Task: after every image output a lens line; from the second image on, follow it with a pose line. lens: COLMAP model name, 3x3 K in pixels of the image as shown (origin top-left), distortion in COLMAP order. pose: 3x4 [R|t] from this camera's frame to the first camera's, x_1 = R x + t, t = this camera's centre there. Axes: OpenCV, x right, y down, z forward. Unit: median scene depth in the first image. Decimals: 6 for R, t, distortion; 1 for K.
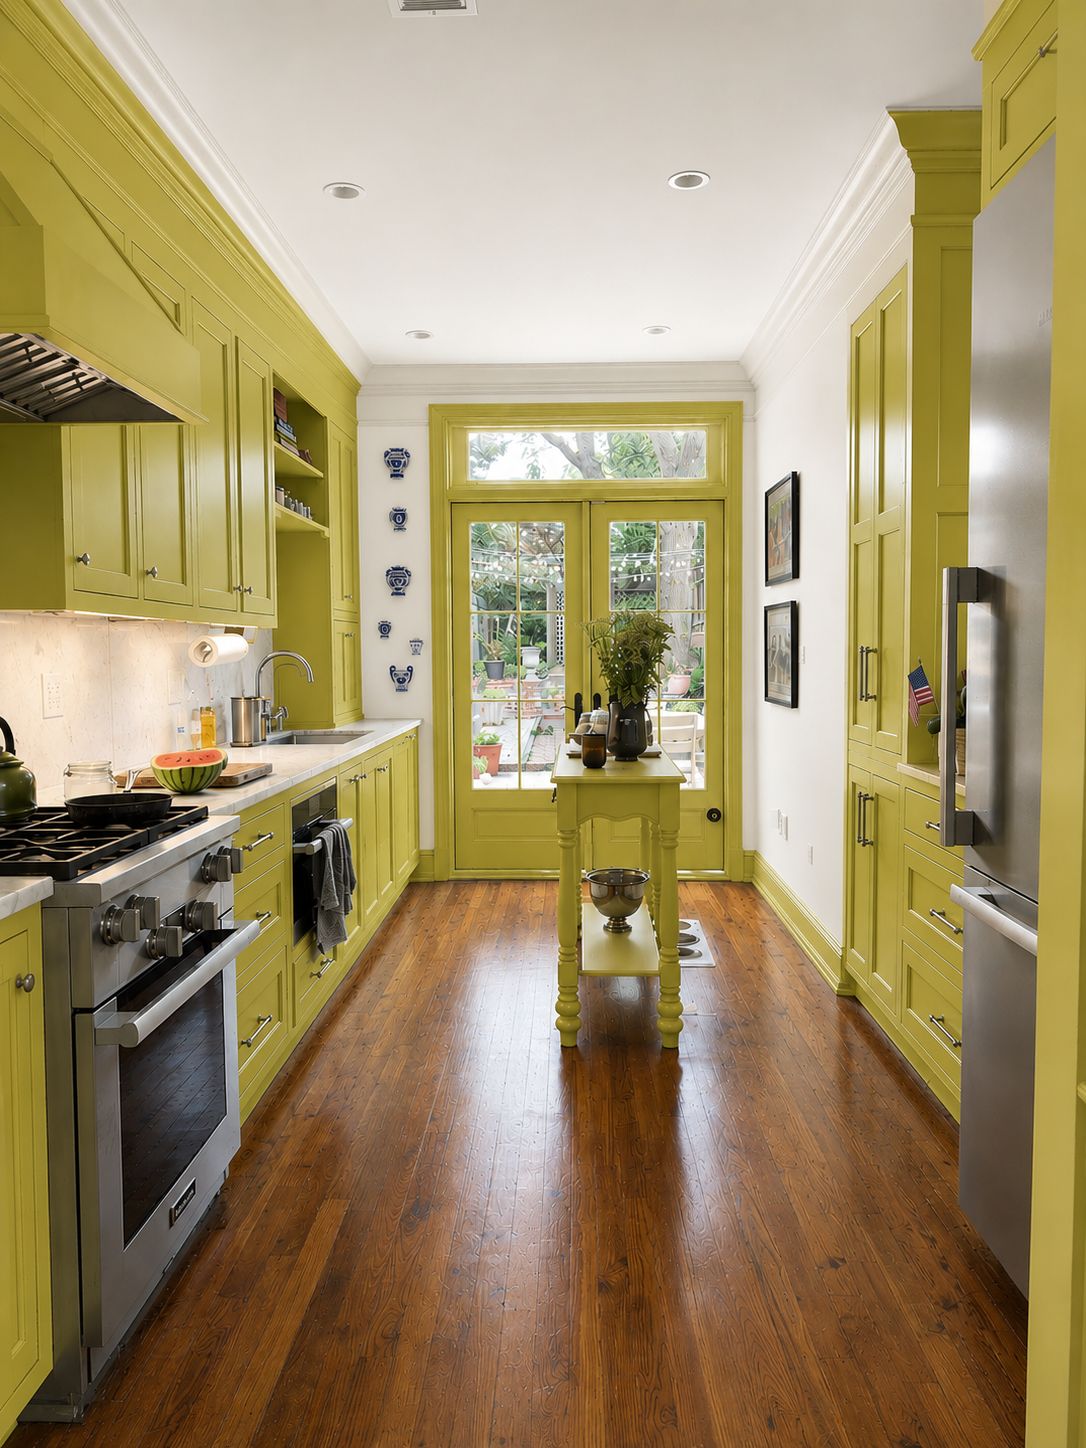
lens RADIAL K [[1104.7, 0, 543.0], [0, 1104.7, 724.0], [0, 0, 1]] dist [-0.000605, -0.000271]
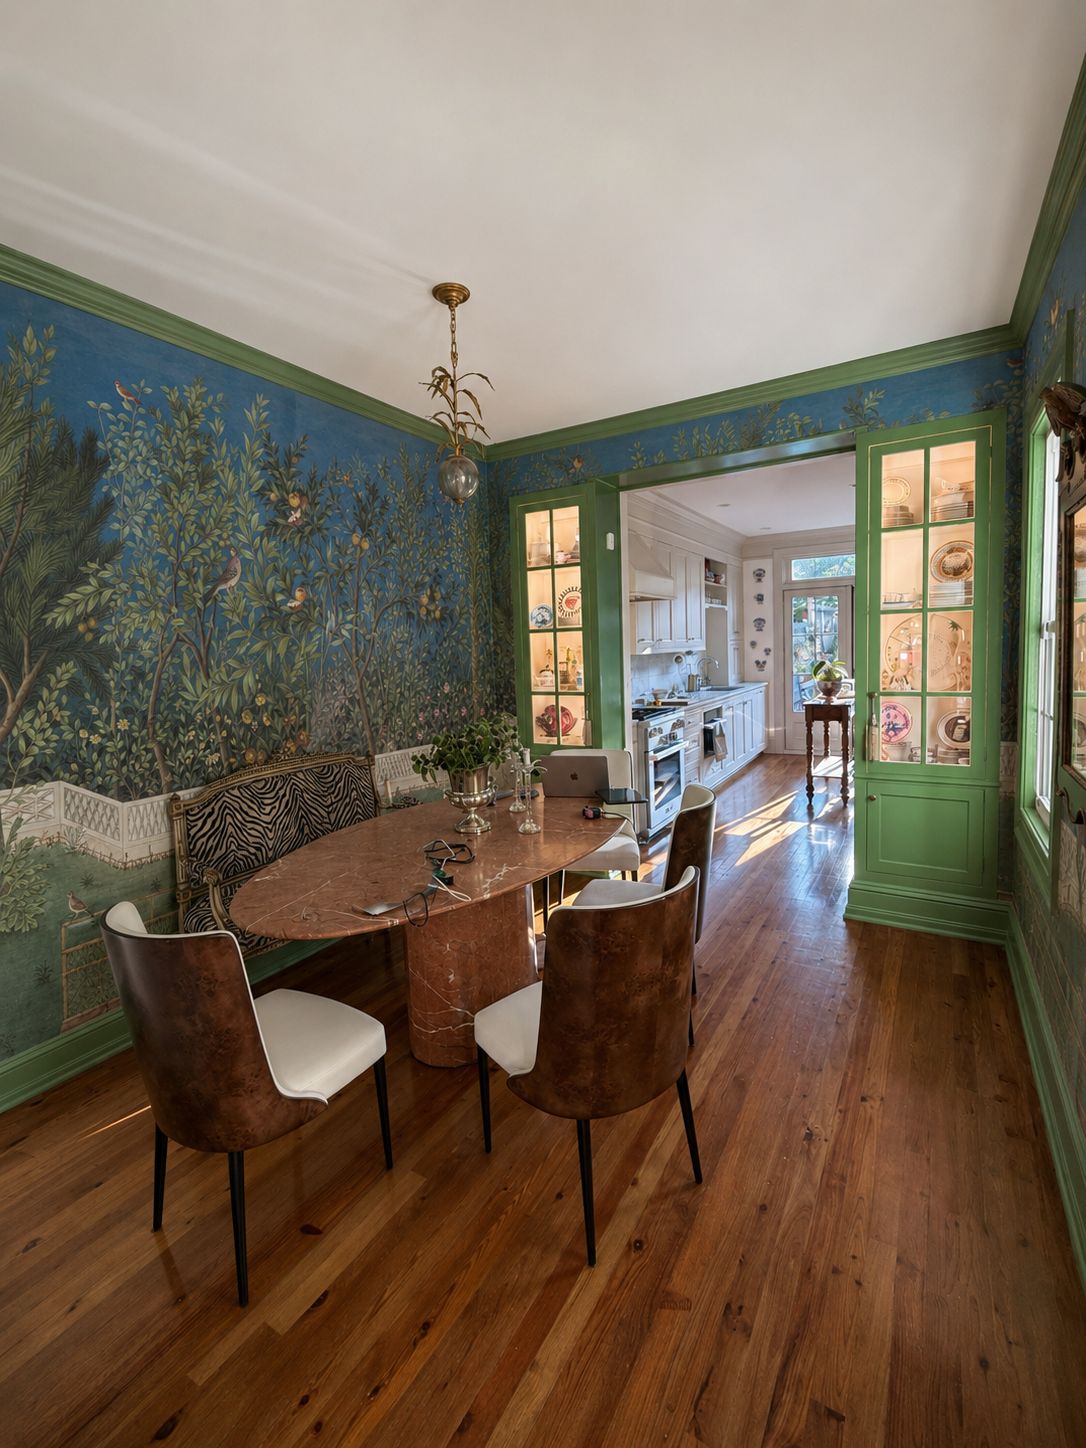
lens RADIAL K [[634.9, 0, 543.0], [0, 634.9, 724.0], [0, 0, 1]] dist [-0.000001, -0.000006]
pose [[0.870251, 0.037315, -0.491194, 0.147129], [-0.002690, 0.997472, 0.071010, -0.011561], [0.492602, -0.060475, 0.868151, -0.442221]]
